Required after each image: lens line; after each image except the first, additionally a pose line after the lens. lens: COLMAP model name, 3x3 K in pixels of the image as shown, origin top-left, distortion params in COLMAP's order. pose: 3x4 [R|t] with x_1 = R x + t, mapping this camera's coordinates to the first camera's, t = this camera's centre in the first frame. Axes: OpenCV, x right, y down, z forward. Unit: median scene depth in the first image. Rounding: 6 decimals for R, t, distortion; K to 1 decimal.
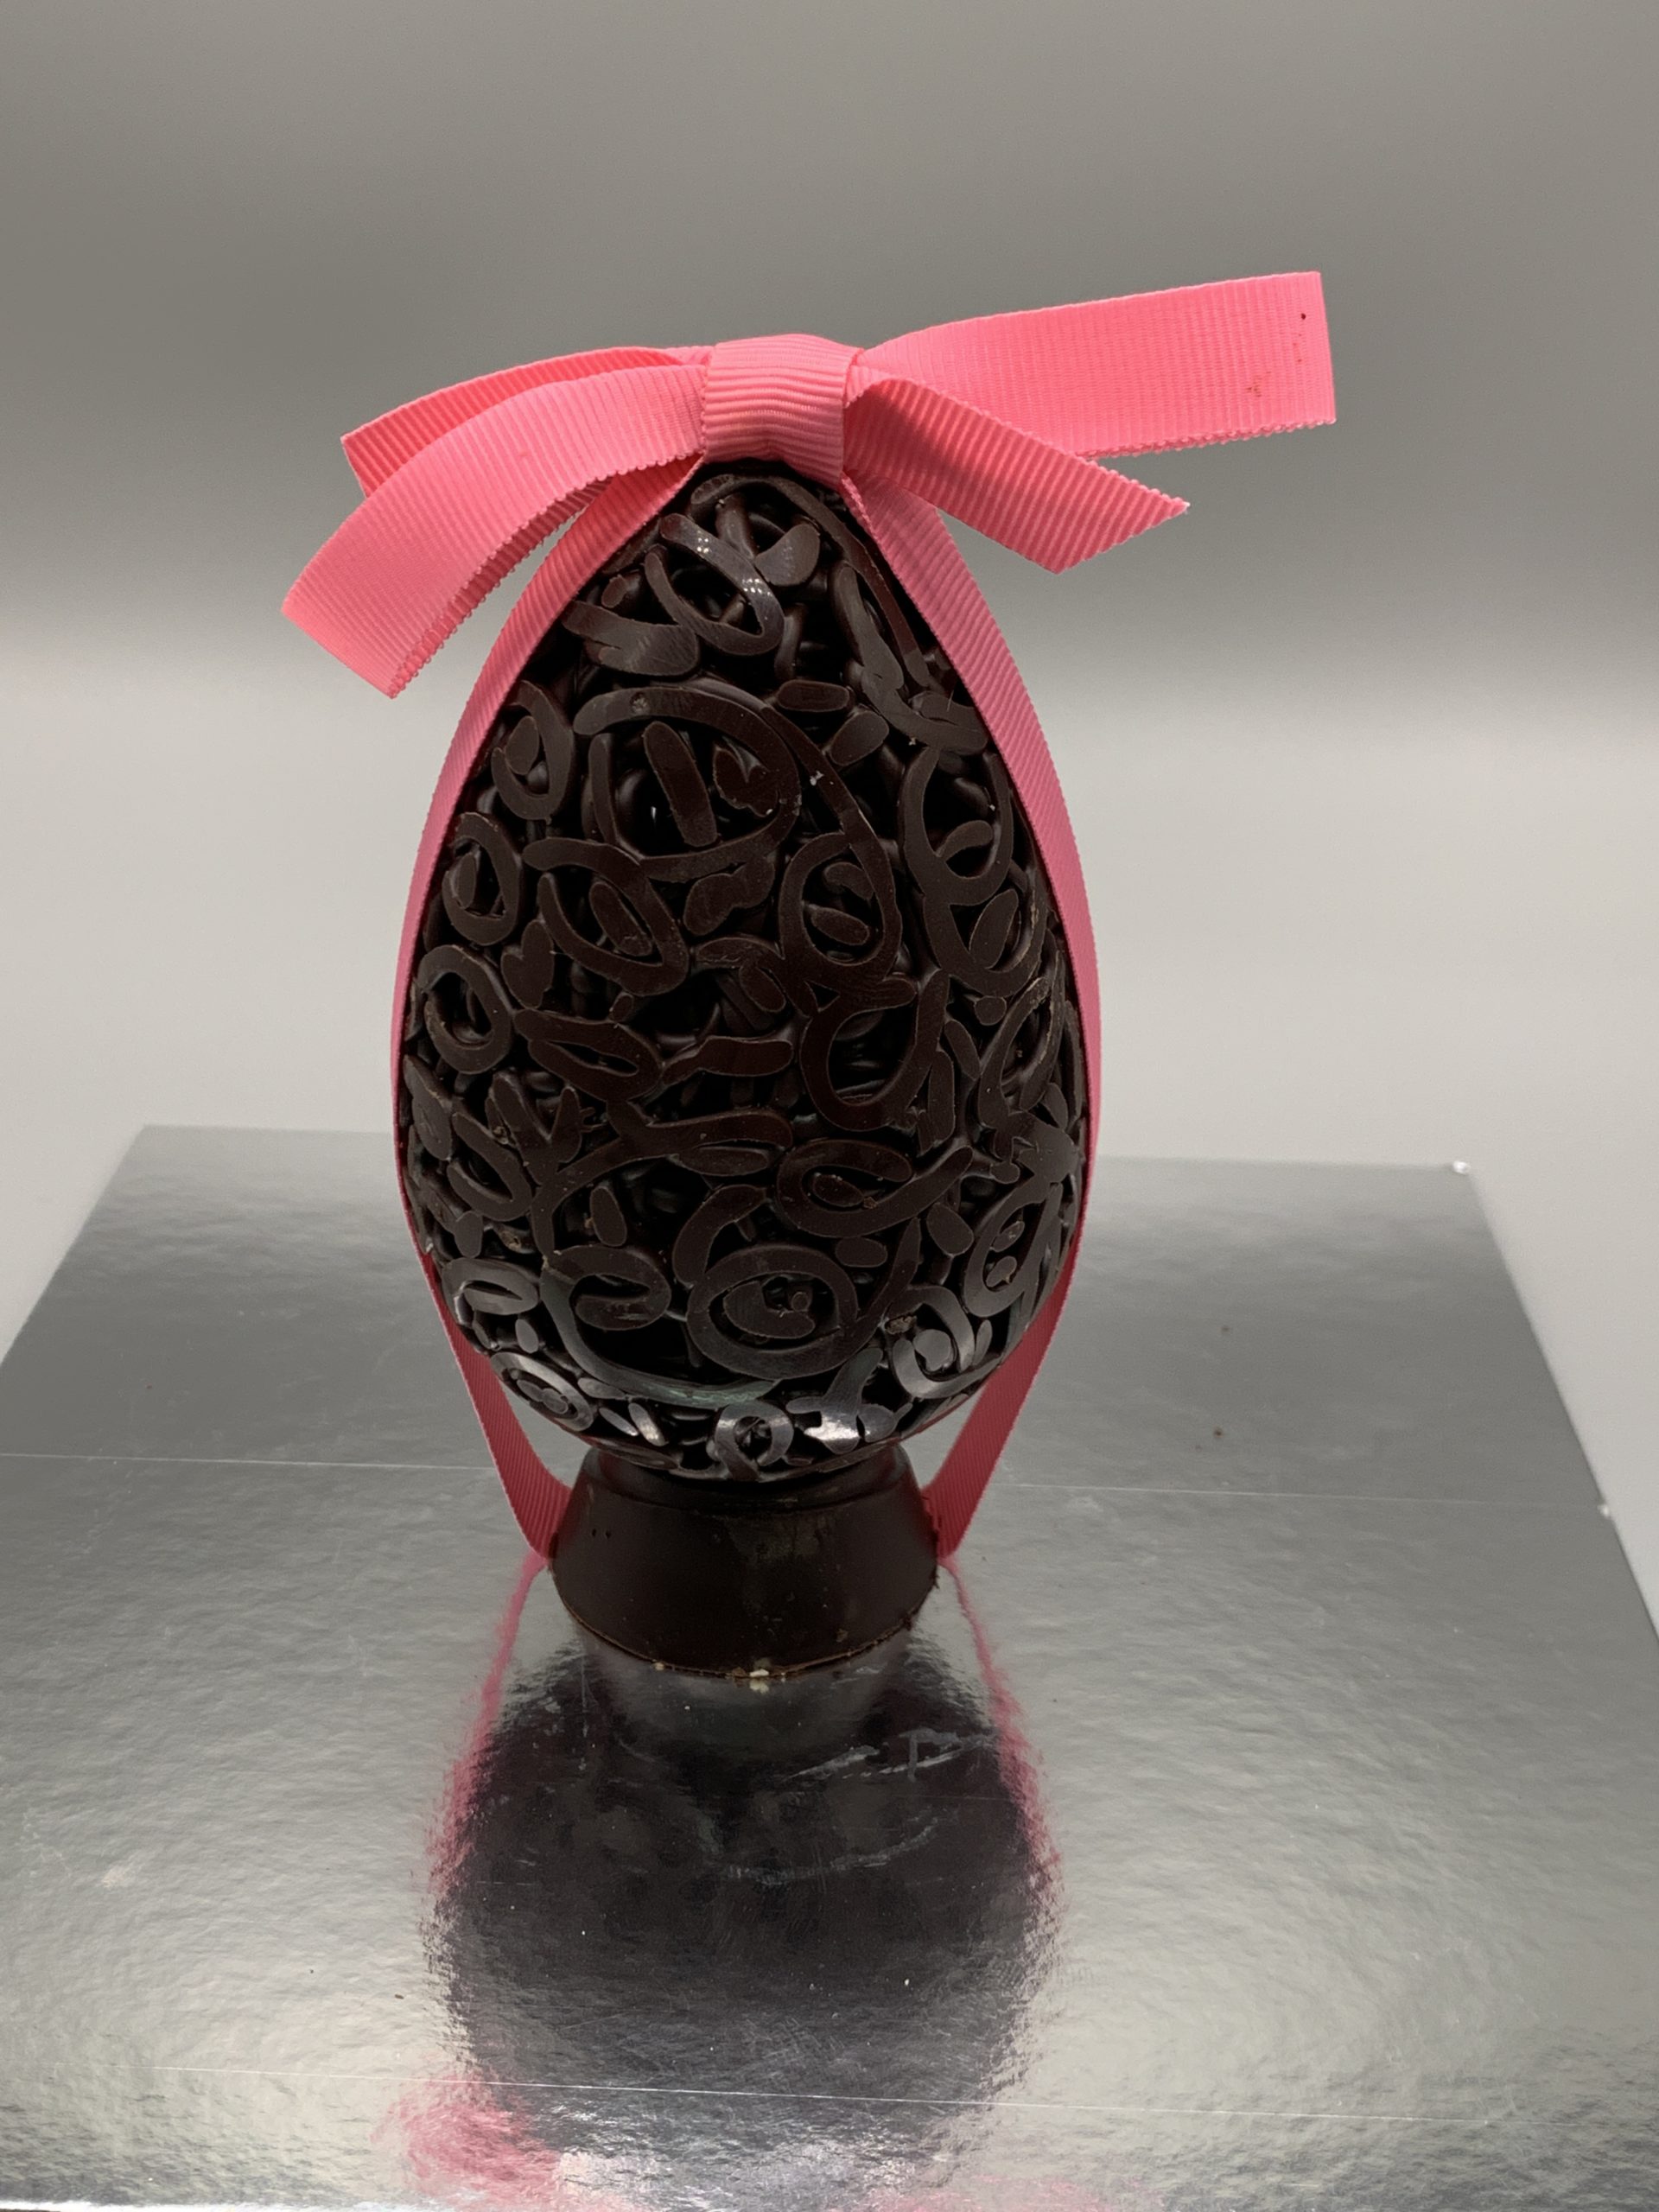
lens RADIAL K [[2662.2, 0, 822.5], [0, 2662.2, 1112.7], [0, 0, 1]] dist [0.017256, 0.000000]
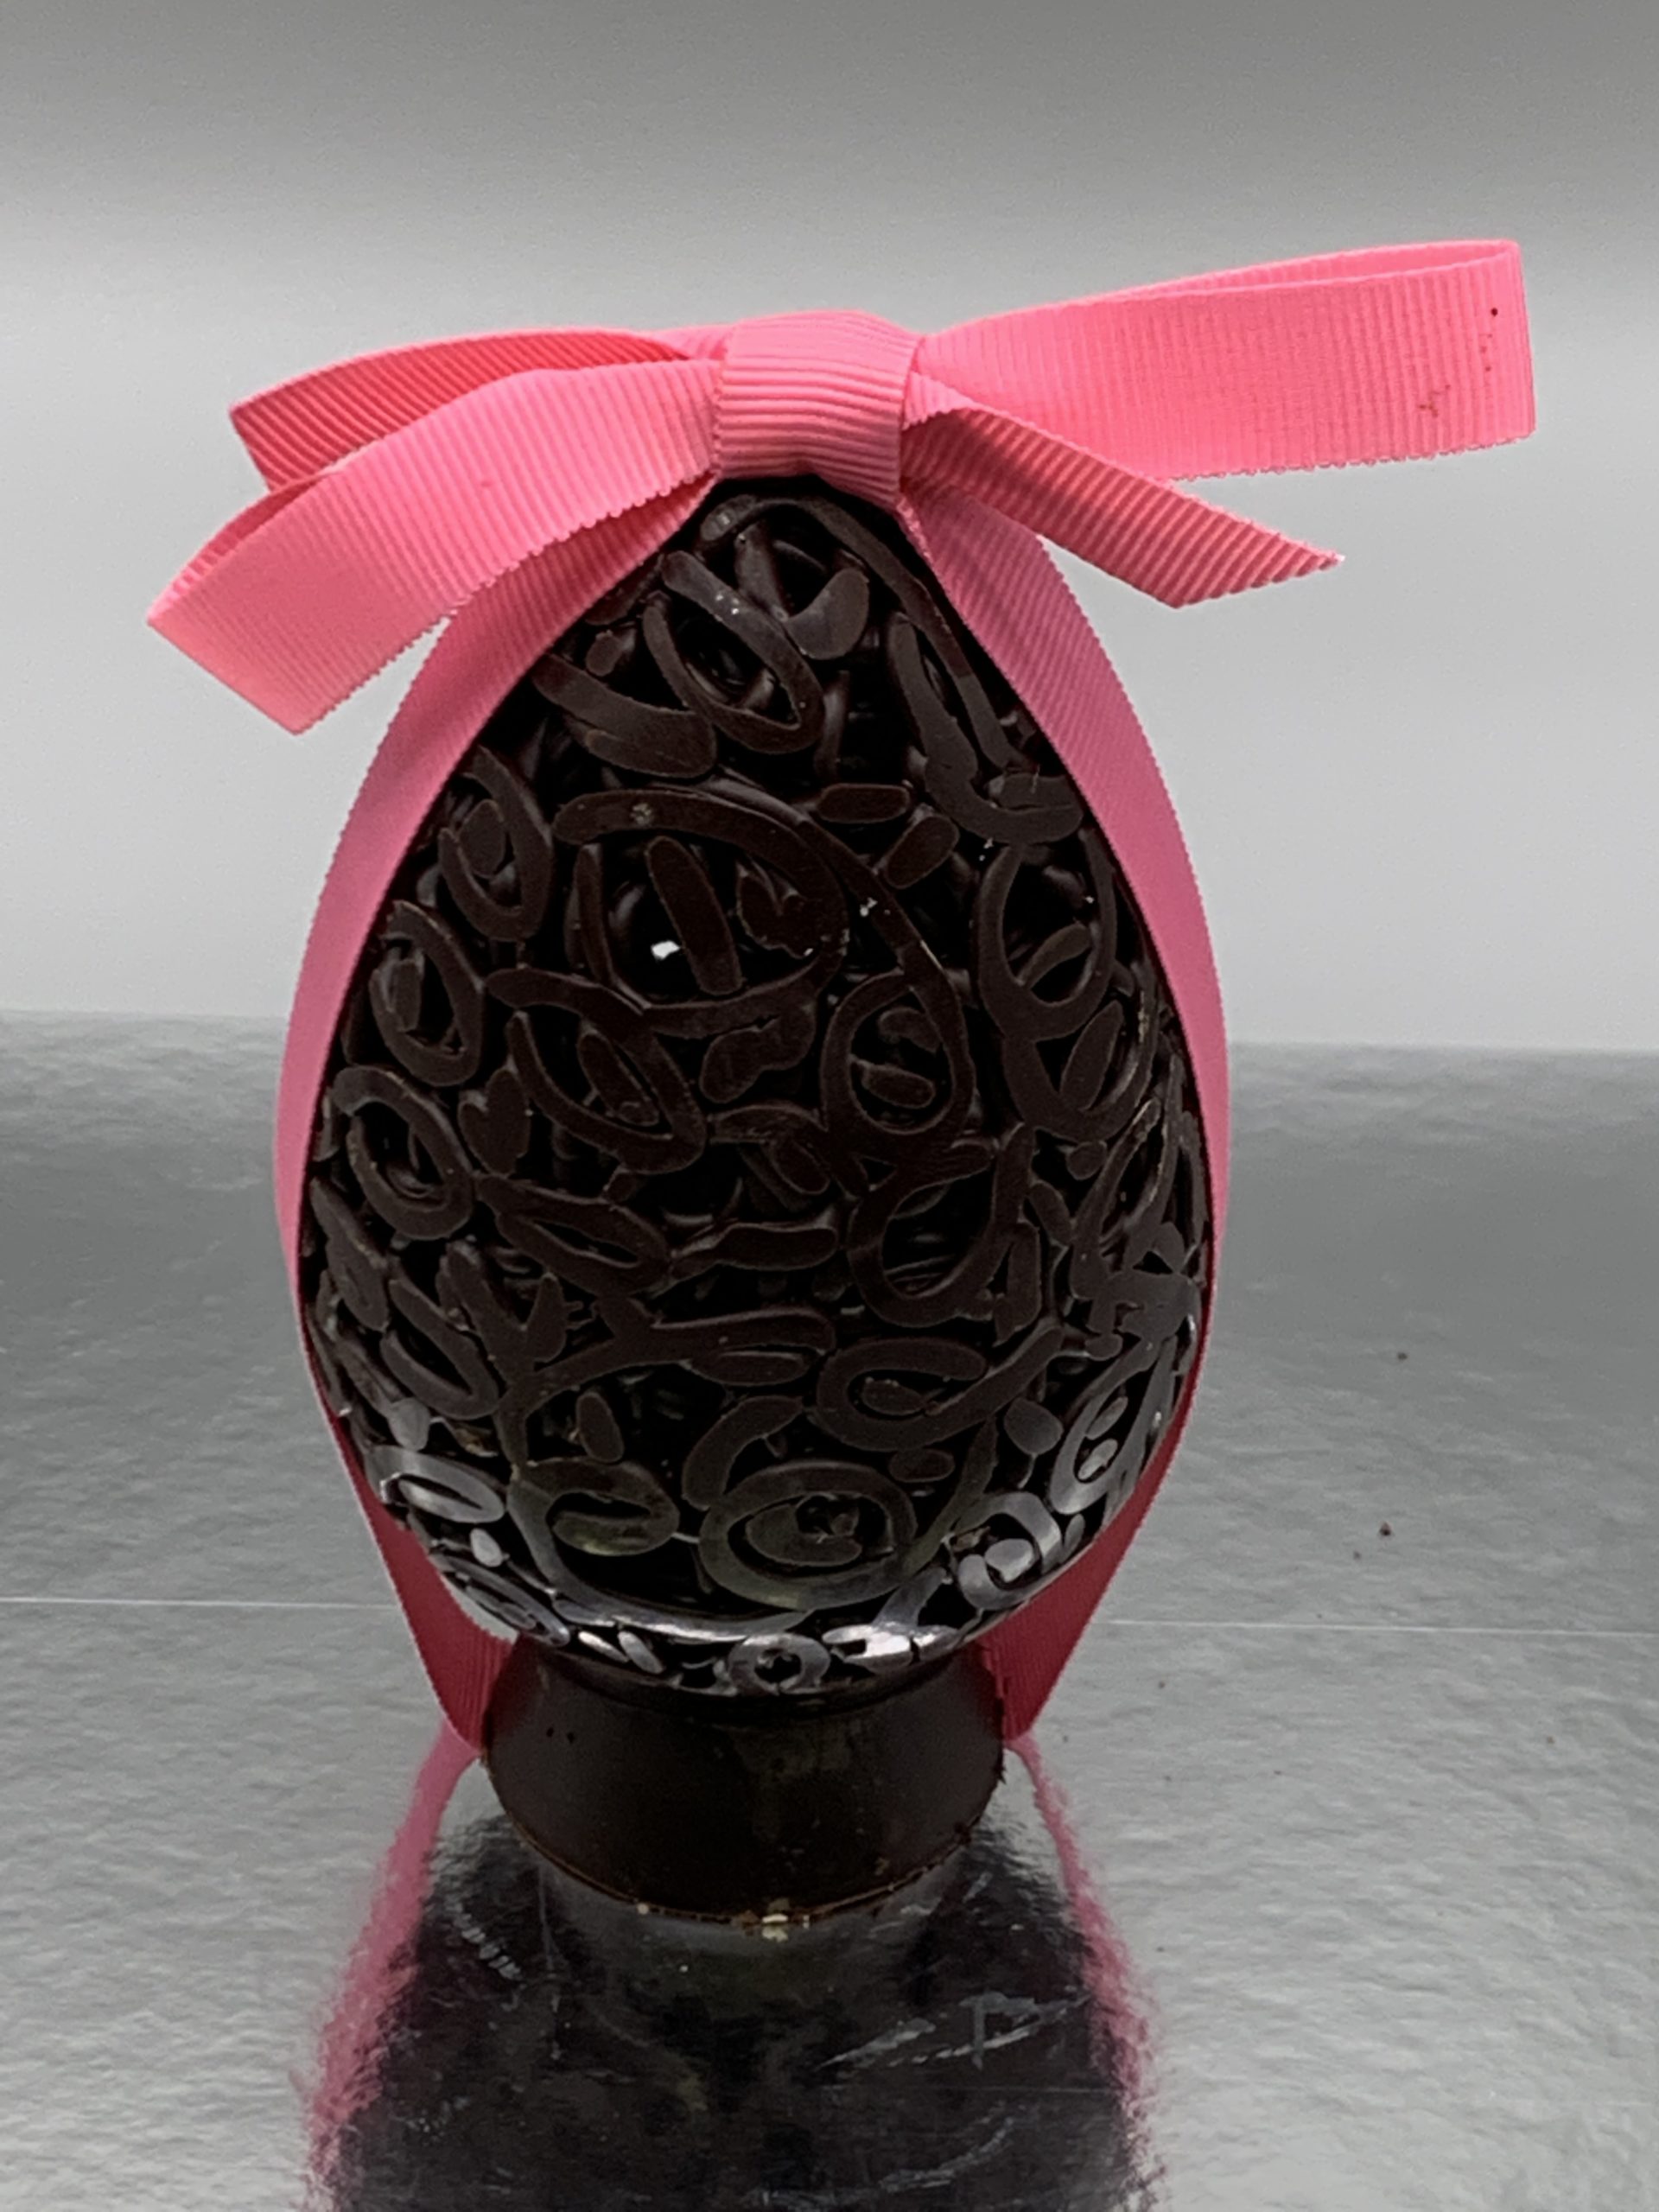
lens RADIAL K [[5244.8, 0, 837.6], [0, 5244.8, 1107.1], [0, 0, 1]] dist [-0.032961, 0.000000]
pose [[0.999511, -0.010477, 0.029471, -0.051458], [0.005280, 0.985225, 0.171184, -0.297848], [-0.030829, -0.170945, 0.984798, -0.475594]]
